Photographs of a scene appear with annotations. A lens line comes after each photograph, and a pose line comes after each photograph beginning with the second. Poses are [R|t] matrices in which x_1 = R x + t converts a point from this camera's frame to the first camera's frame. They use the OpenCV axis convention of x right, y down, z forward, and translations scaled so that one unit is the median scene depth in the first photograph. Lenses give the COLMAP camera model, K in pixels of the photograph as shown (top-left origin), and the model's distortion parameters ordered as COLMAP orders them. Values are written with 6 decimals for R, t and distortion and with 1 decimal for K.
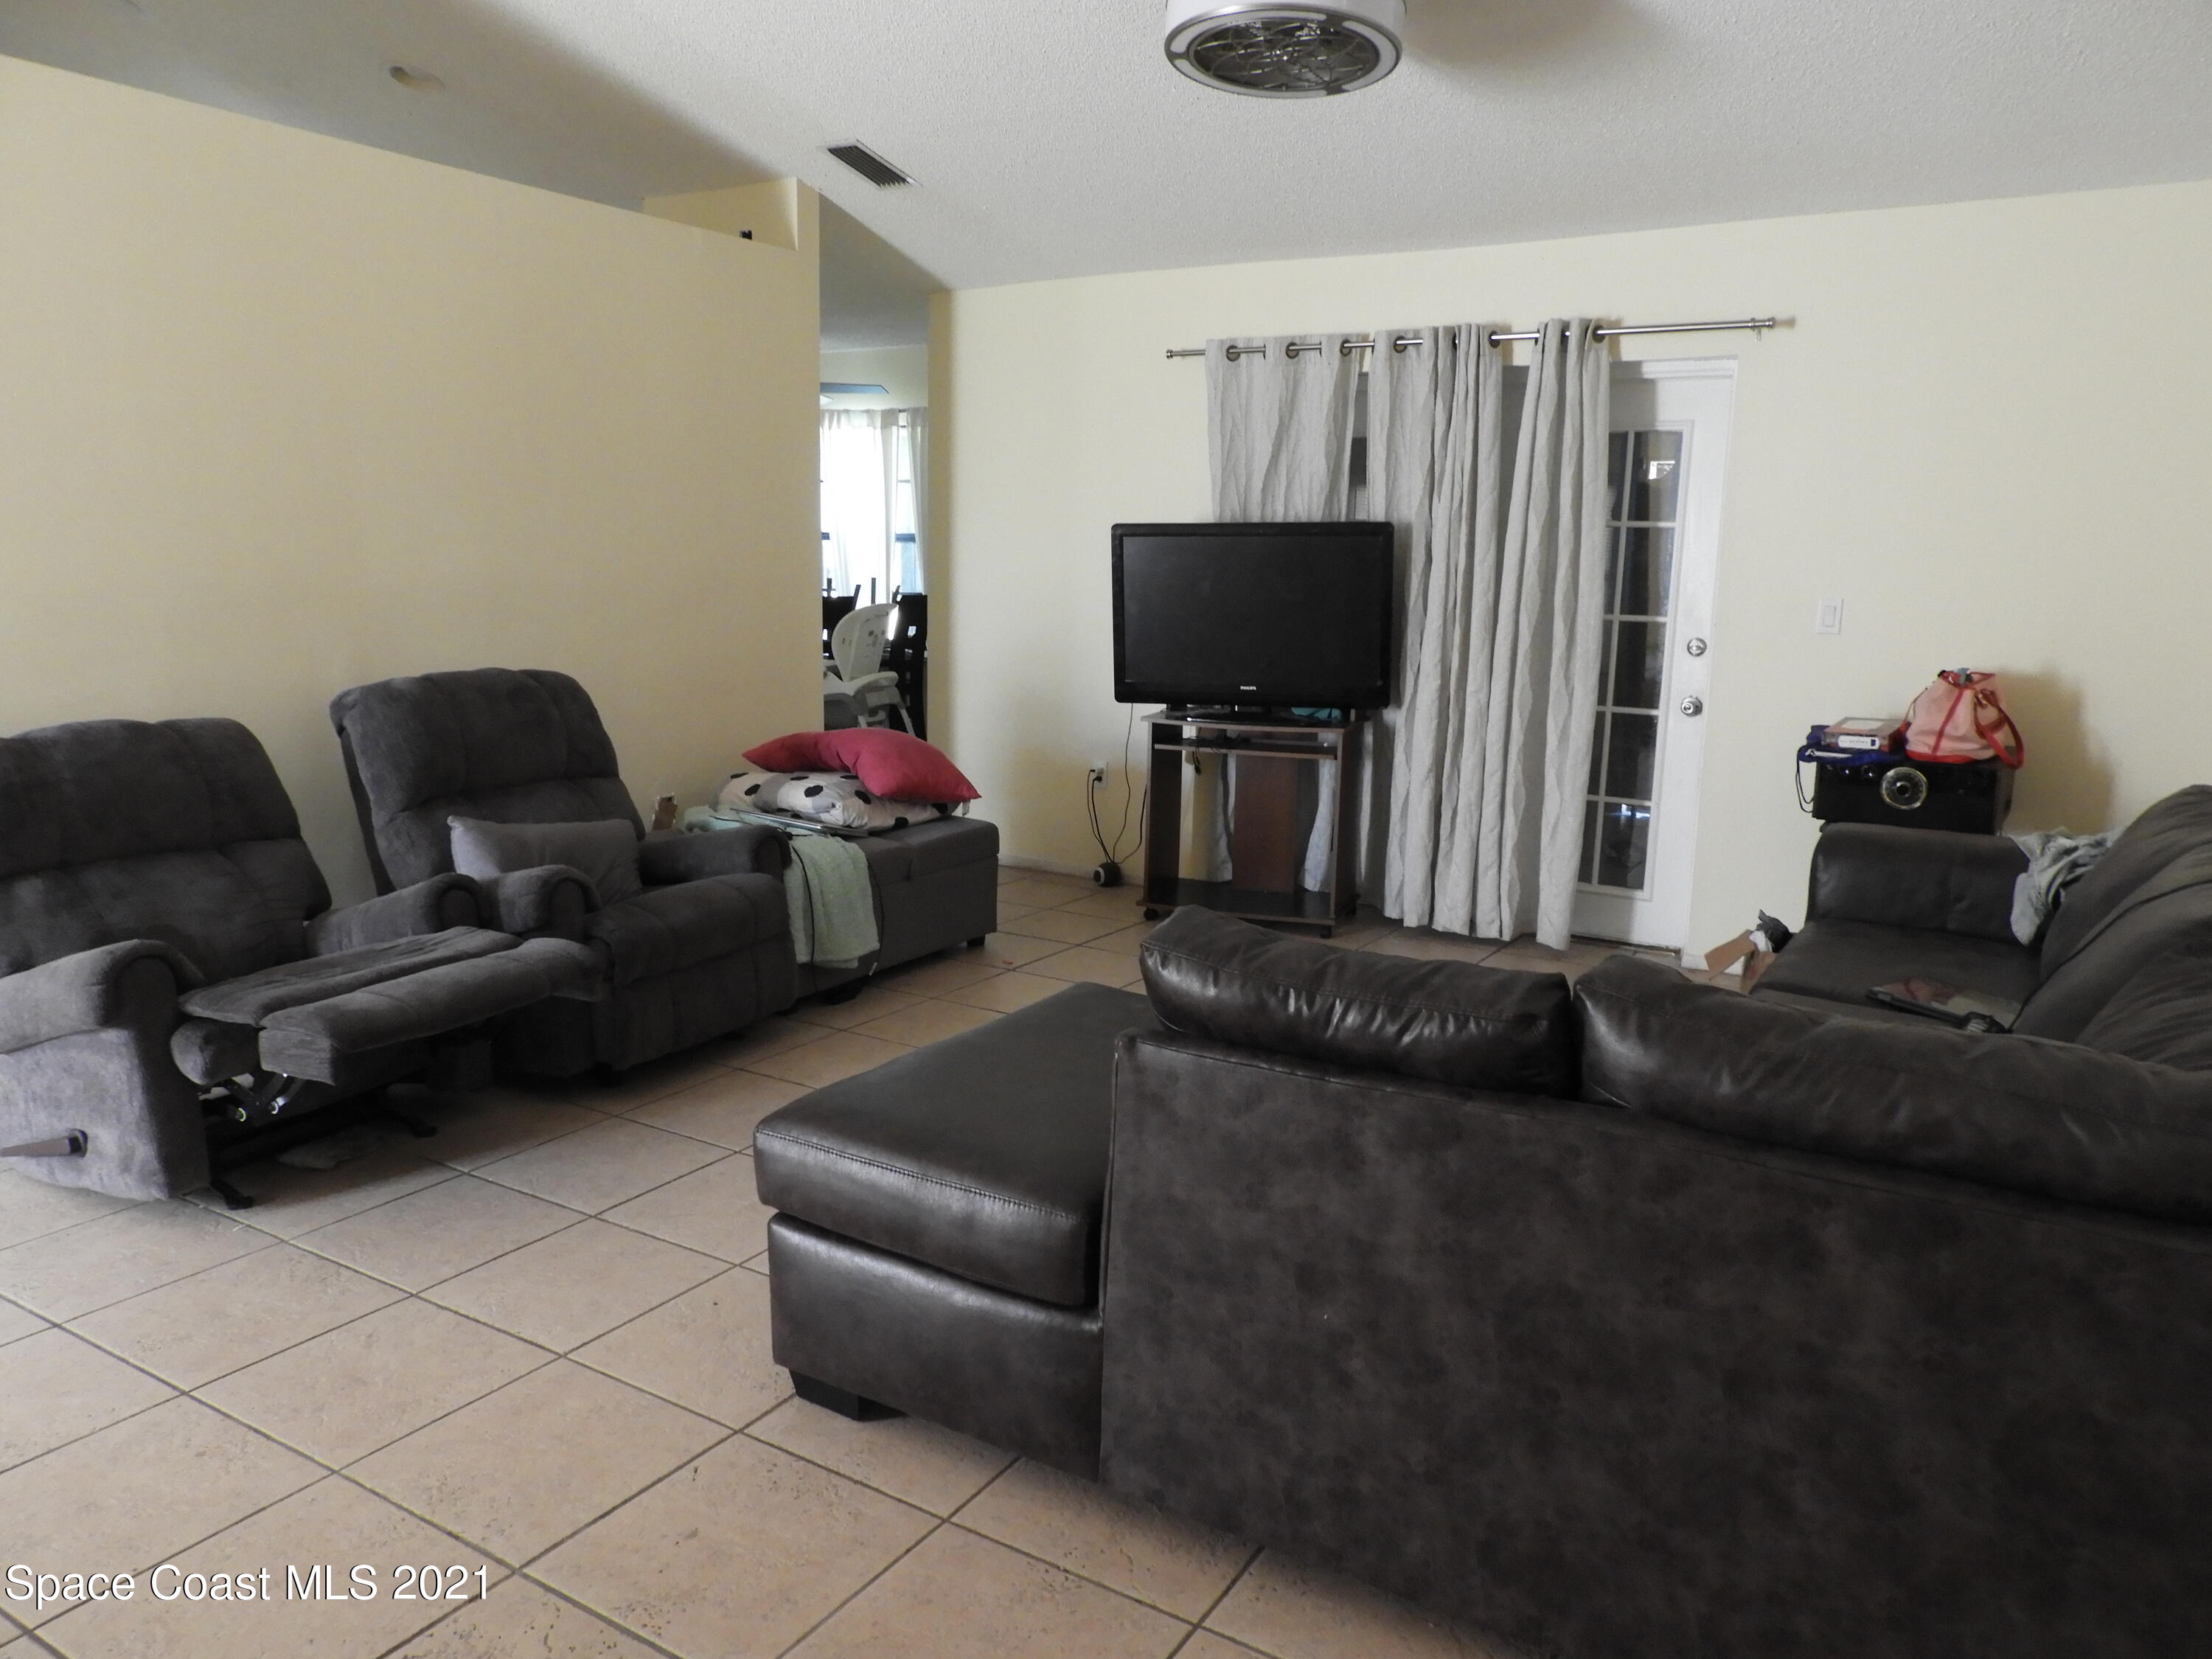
lens RADIAL K [[1550.7, 0, 1106.0], [0, 1550.7, 829.5], [0, 0, 1]] dist [0.006057, 0.002589]
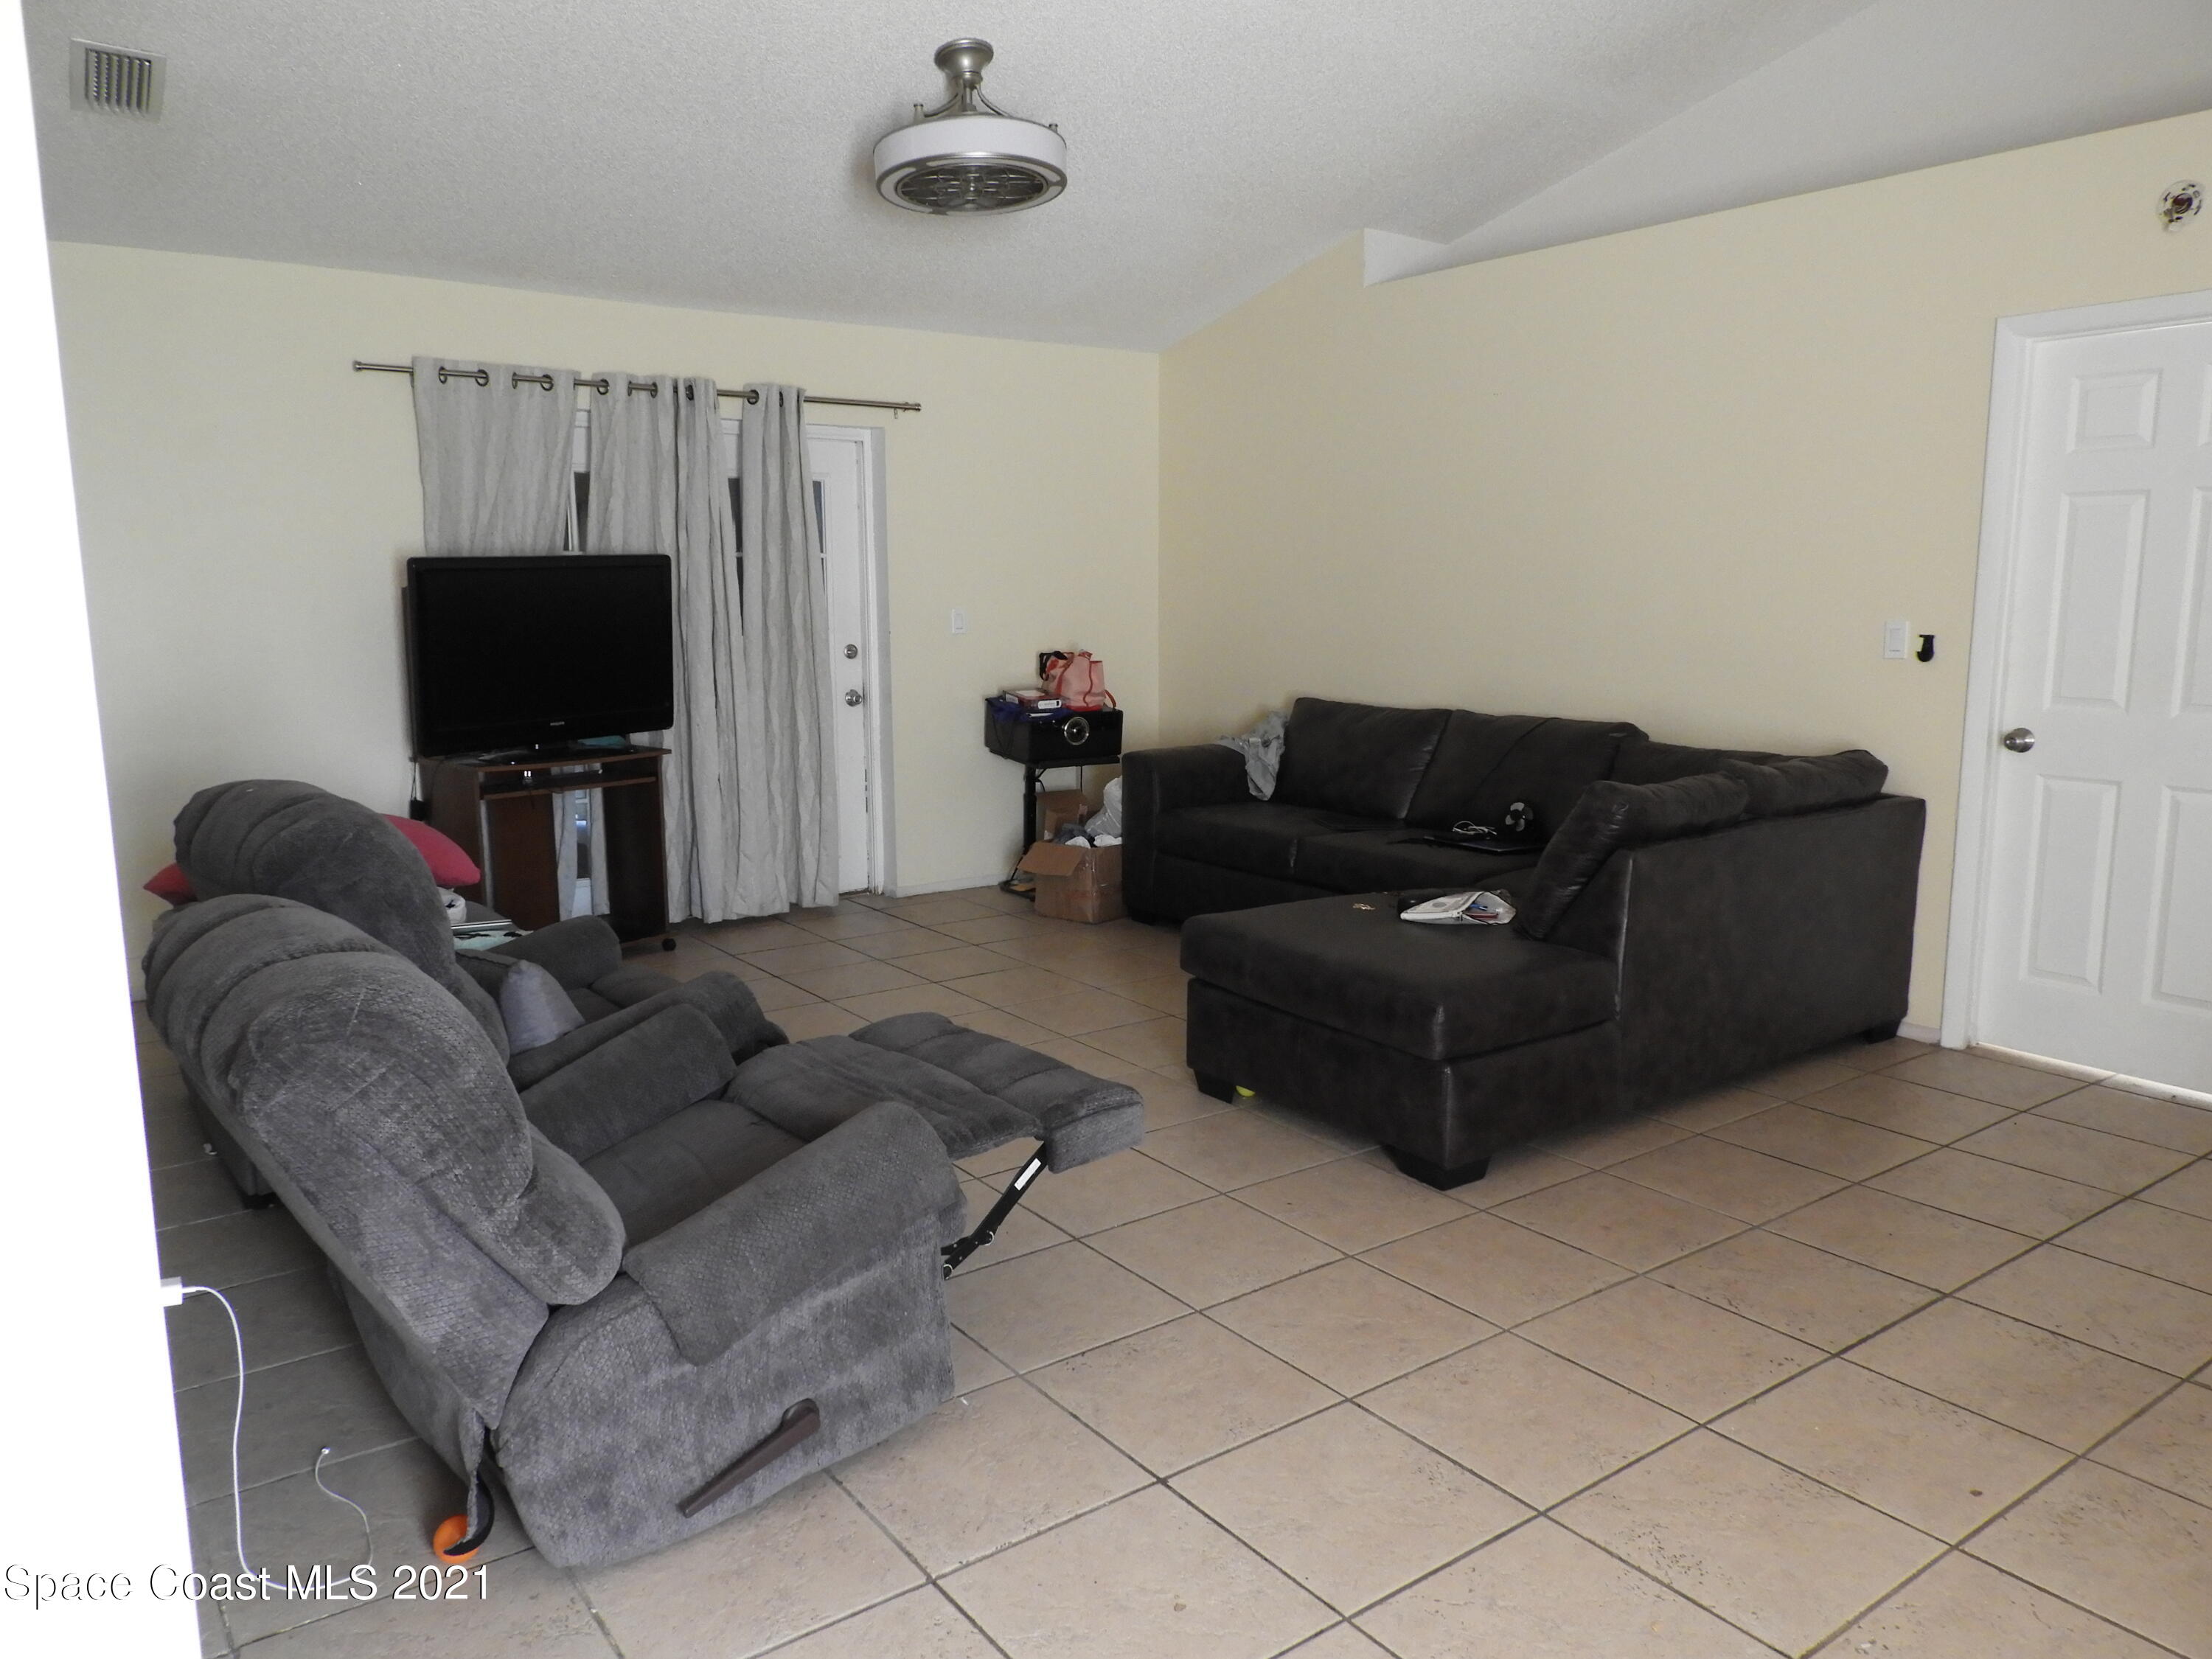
lens RADIAL K [[1550.7, 0, 1106.0], [0, 1550.7, 829.5], [0, 0, 1]] dist [0.006057, 0.002589]
pose [[0.384113, -0.167409, 0.907982, -0.707038], [0.174825, 0.978821, 0.106512, -0.072530], [-0.906584, 0.117826, 0.405245, 0.308502]]
